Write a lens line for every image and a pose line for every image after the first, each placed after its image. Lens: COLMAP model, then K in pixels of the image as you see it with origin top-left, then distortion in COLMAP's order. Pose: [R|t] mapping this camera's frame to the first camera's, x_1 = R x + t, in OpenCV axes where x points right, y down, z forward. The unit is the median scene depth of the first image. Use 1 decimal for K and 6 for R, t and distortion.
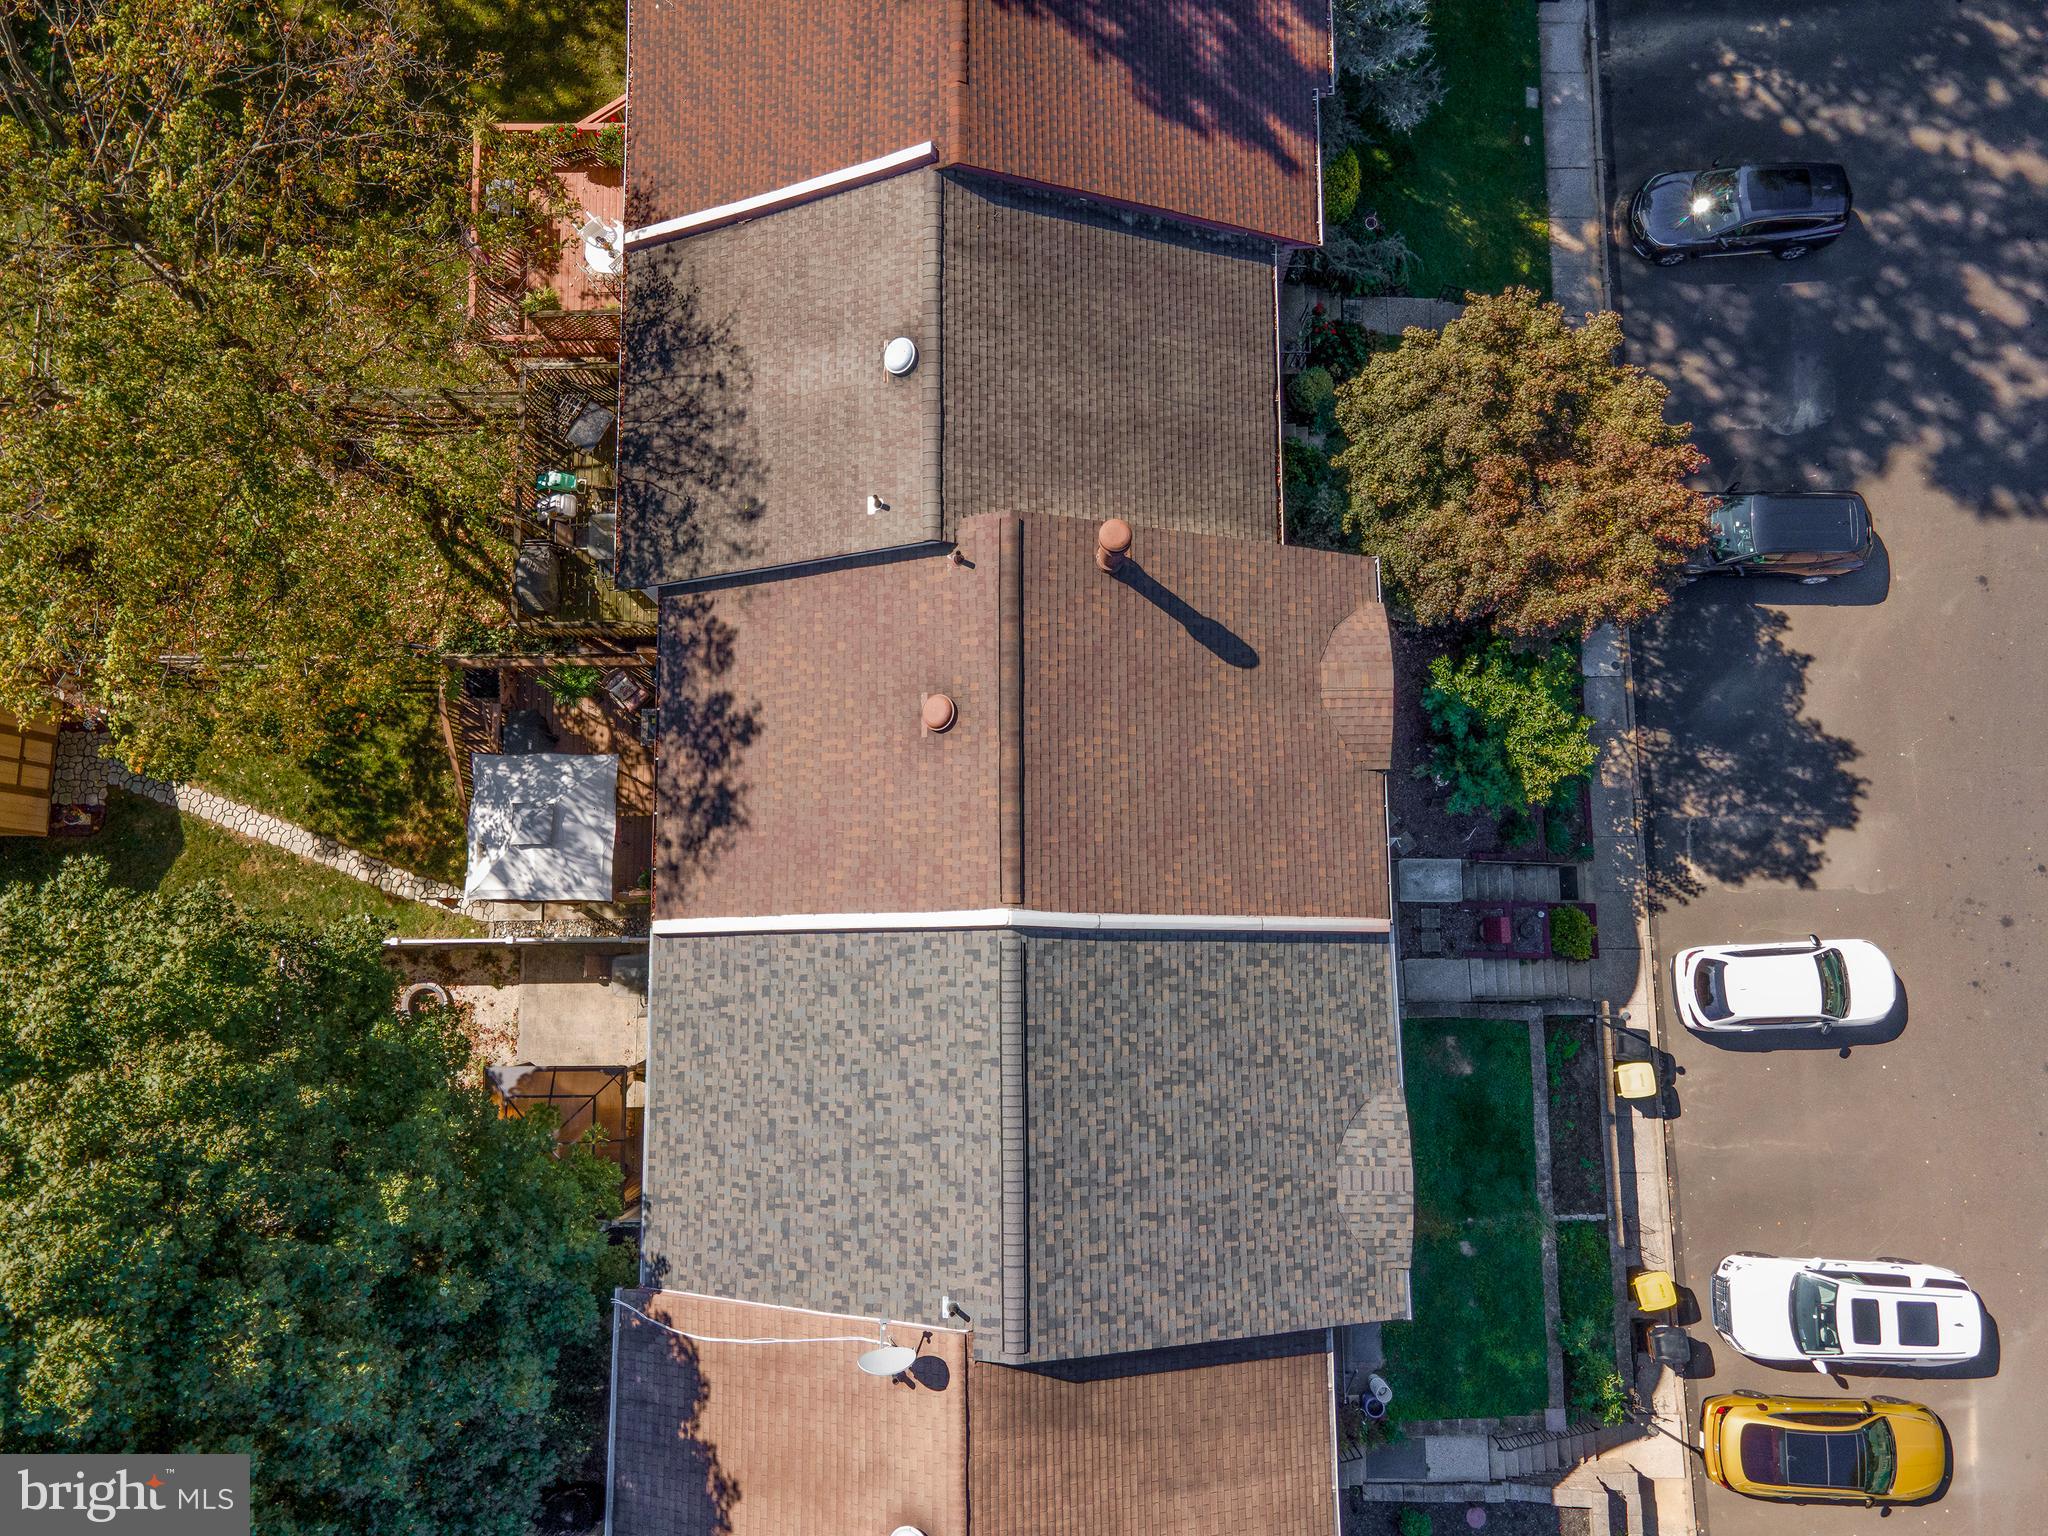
lens RADIAL K [[1474.9, 0, 1027.1], [0, 1474.9, 755.3], [0, 0, 1]] dist [0.026195, 0.005635]
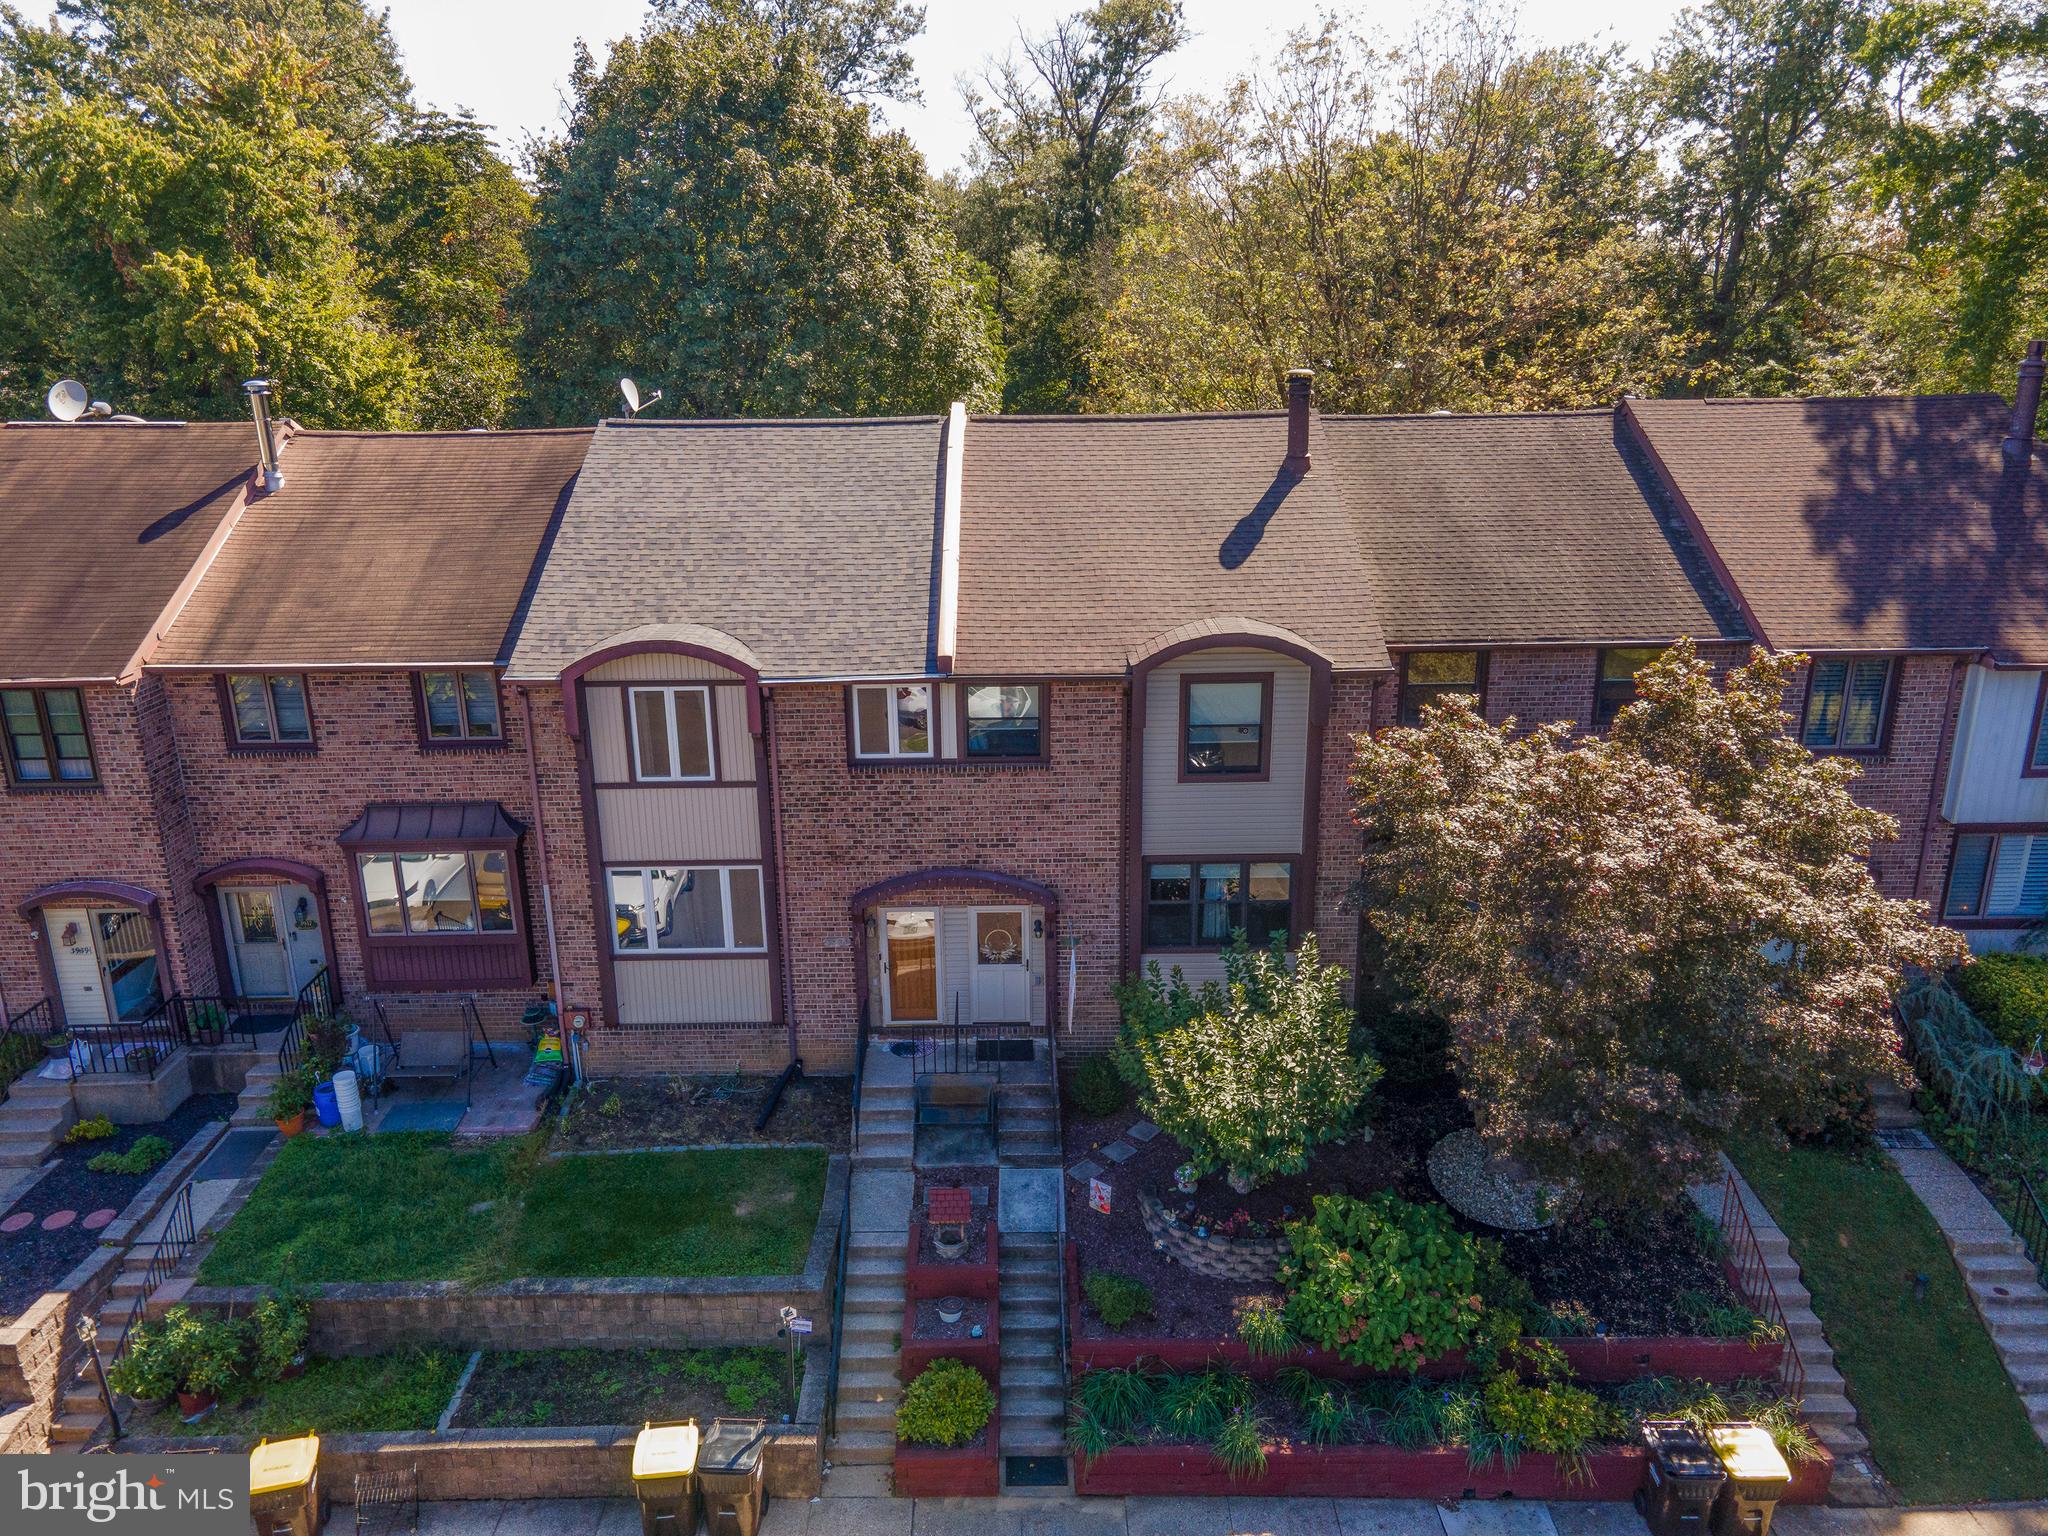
lens RADIAL K [[1474.9, 0, 1018.9], [0, 1474.9, 774.5], [0, 0, 1]] dist [0.026195, 0.005635]
pose [[0.005802, 0.342860, -0.939369, 0.786273], [-0.990118, 0.133597, 0.042646, 0.035715], [0.140119, 0.929838, 0.340247, 0.575901]]
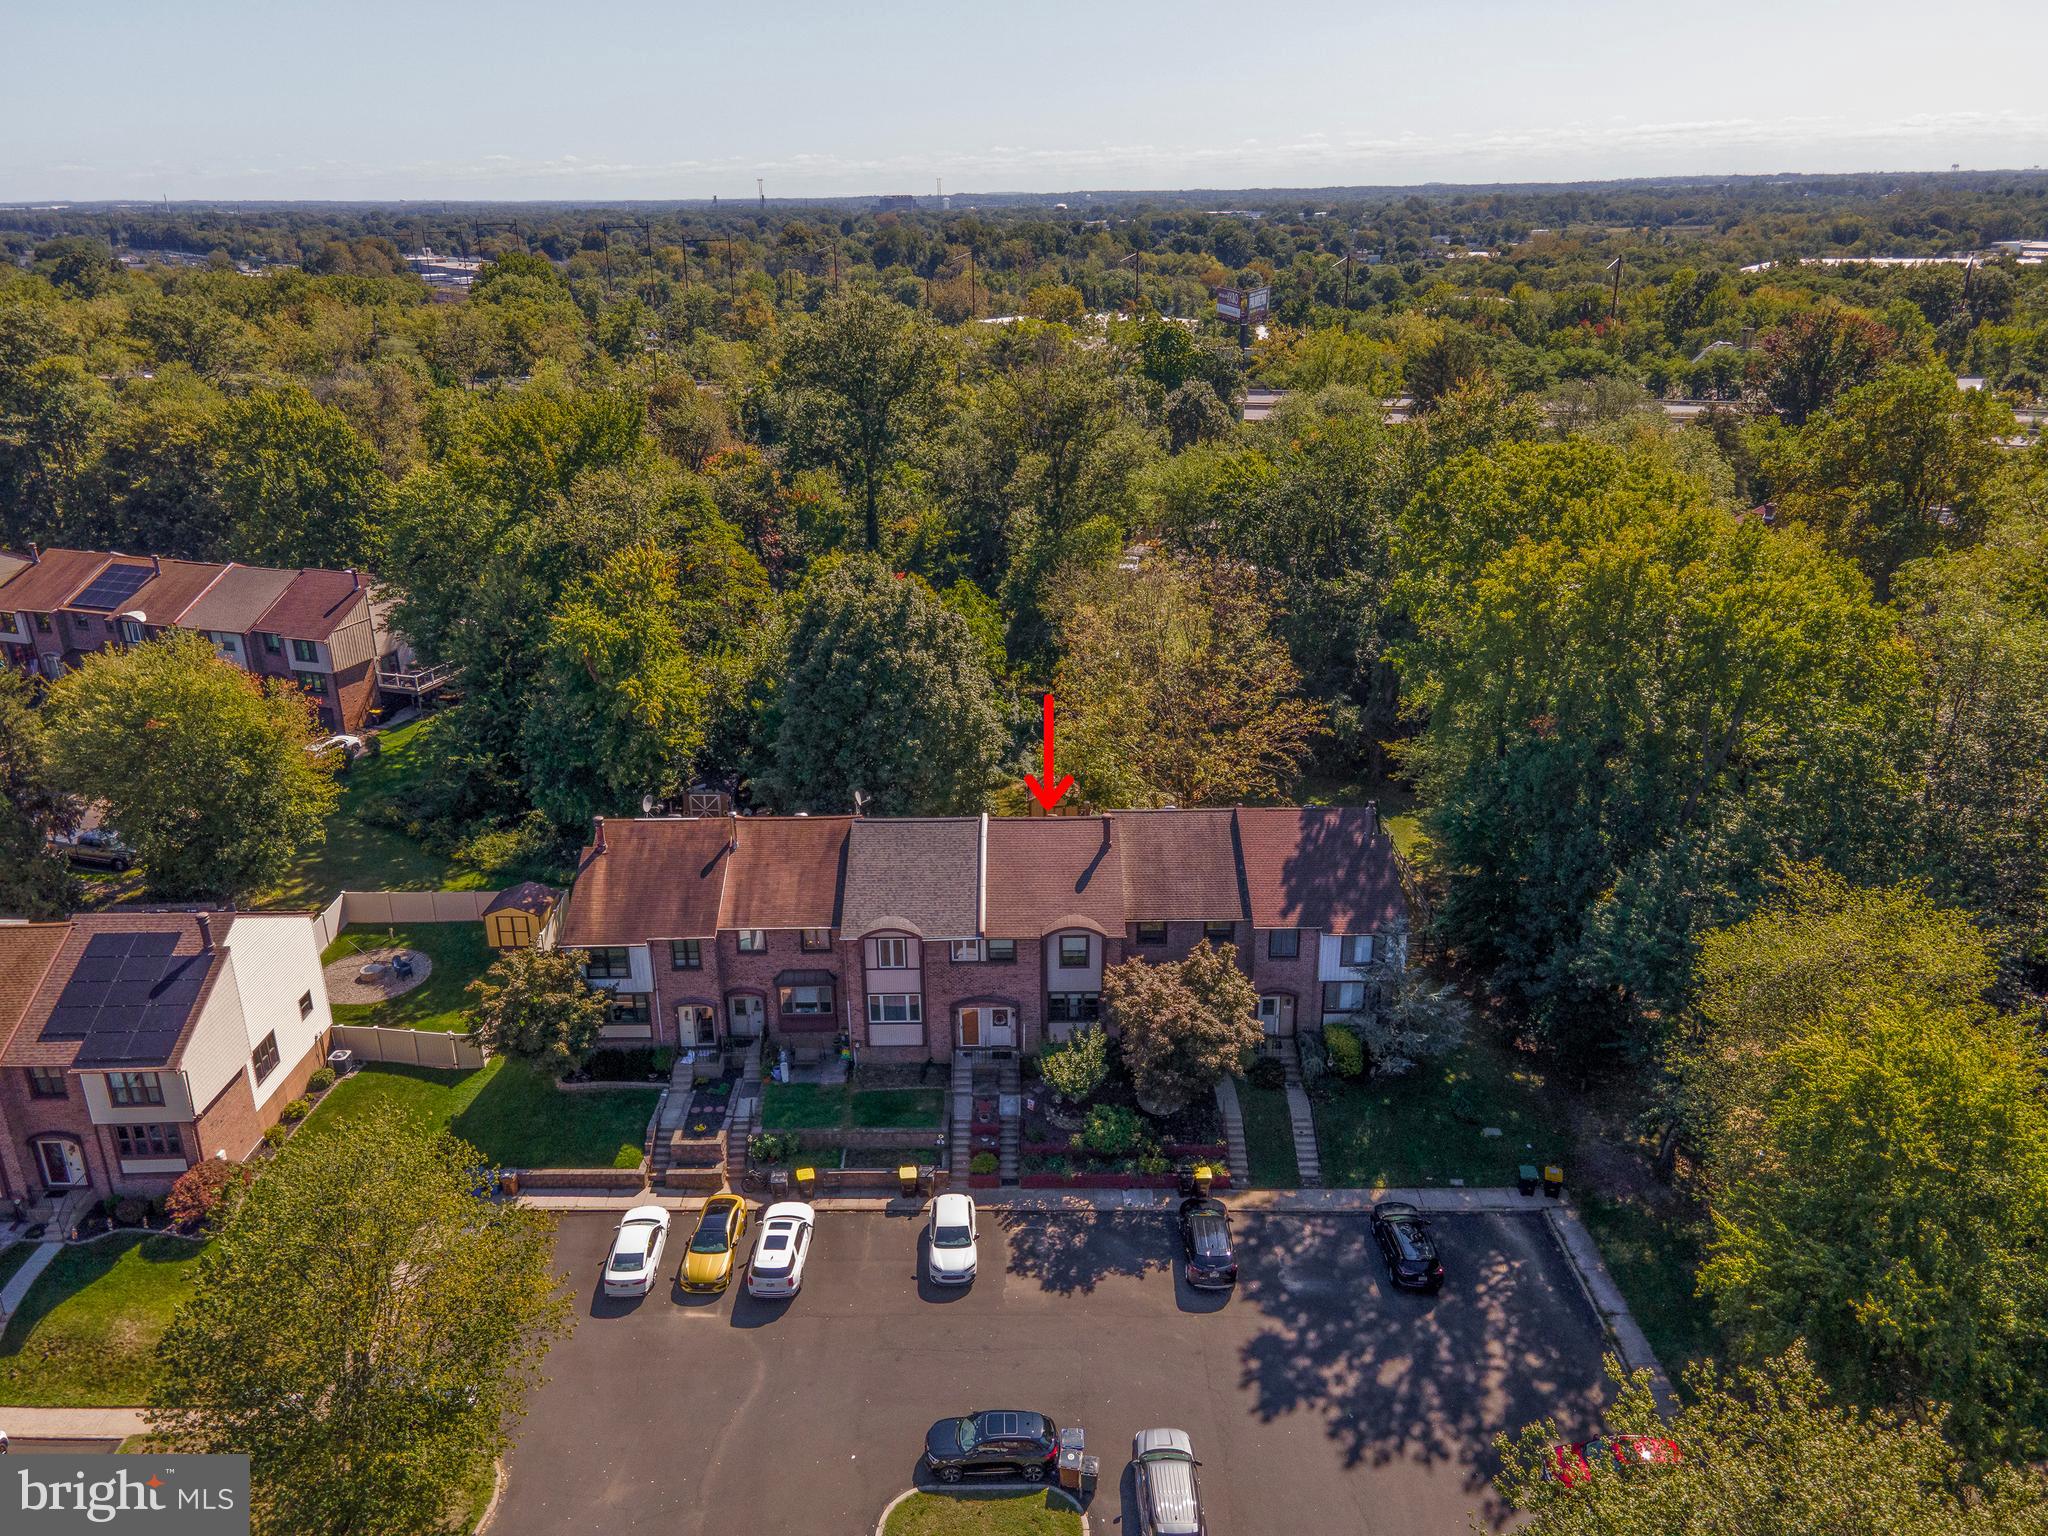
lens RADIAL K [[1474.9, 0, 1011.3], [0, 1474.9, 767.2], [0, 0, 1]] dist [0.026195, 0.005635]
pose [[-0.003972, 0.398124, -0.917323, 1.879758], [-0.989515, 0.130875, 0.061086, -0.098985], [0.144375, 0.907947, 0.393430, -0.221270]]
